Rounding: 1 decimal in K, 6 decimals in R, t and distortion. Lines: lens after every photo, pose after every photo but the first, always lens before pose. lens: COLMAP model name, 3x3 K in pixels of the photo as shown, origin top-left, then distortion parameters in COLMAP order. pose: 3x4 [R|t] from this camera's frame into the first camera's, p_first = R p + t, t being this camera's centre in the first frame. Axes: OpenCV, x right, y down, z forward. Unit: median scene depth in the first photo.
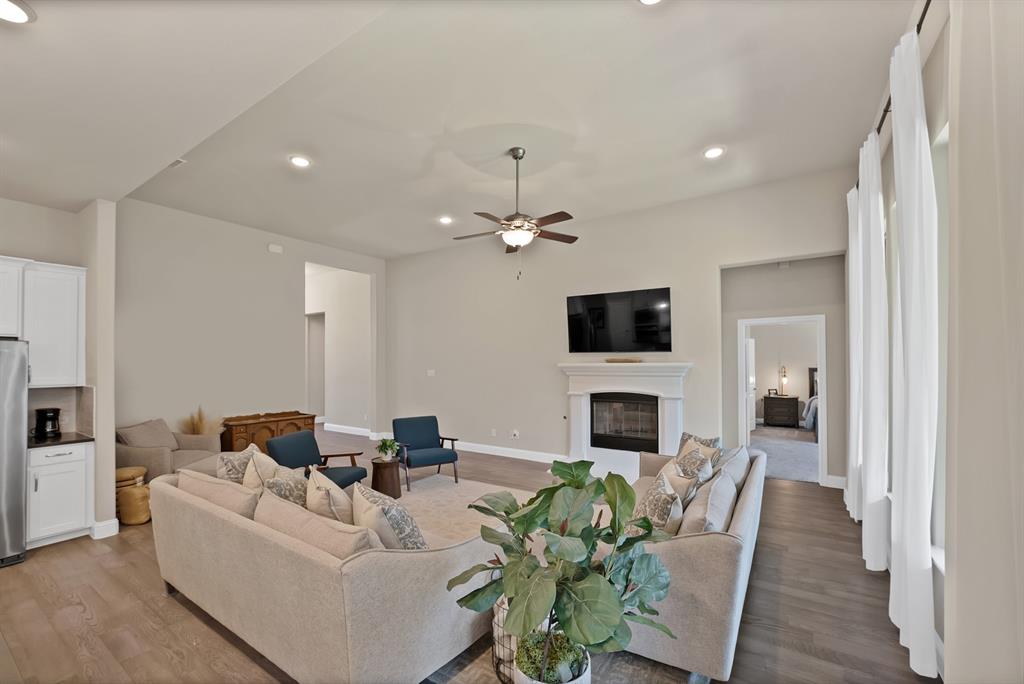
lens RADIAL K [[422.7, 0, 509.4], [0, 422.7, 359.1], [0, 0, 1]] dist [-0.002662, -0.000331]
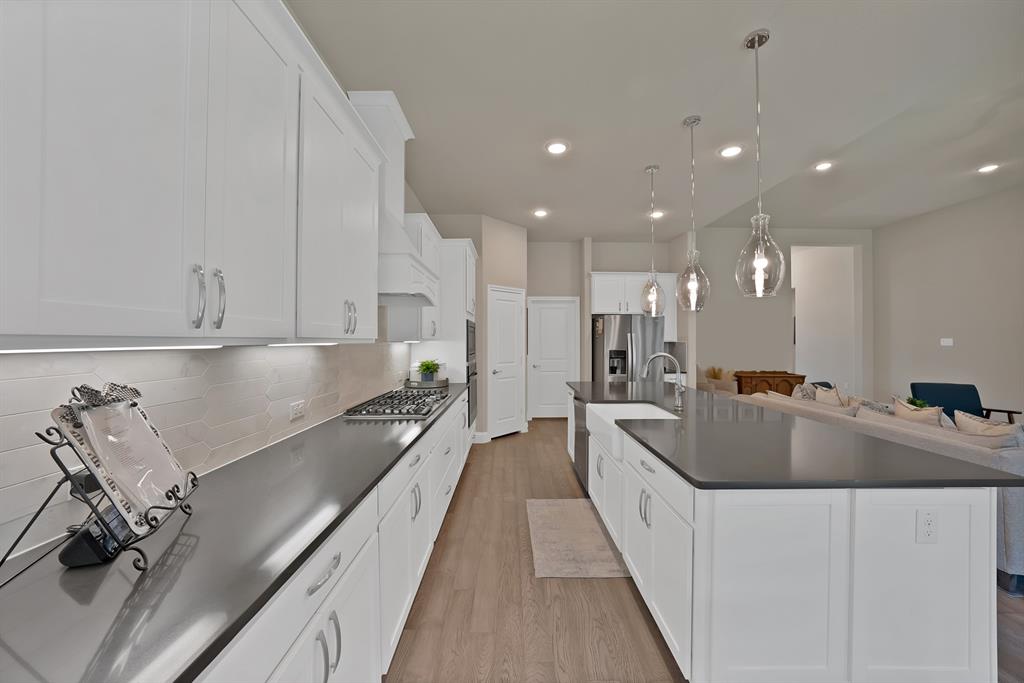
lens RADIAL K [[374.1, 0, 510.3], [0, 374.1, 336.0], [0, 0, 1]] dist [-0.009040, 0.000188]
pose [[0.565637, -0.003017, -0.824649, -0.087030], [-0.001480, 0.999988, -0.004674, 0.034089], [0.824653, 0.003864, 0.565626, -0.300585]]
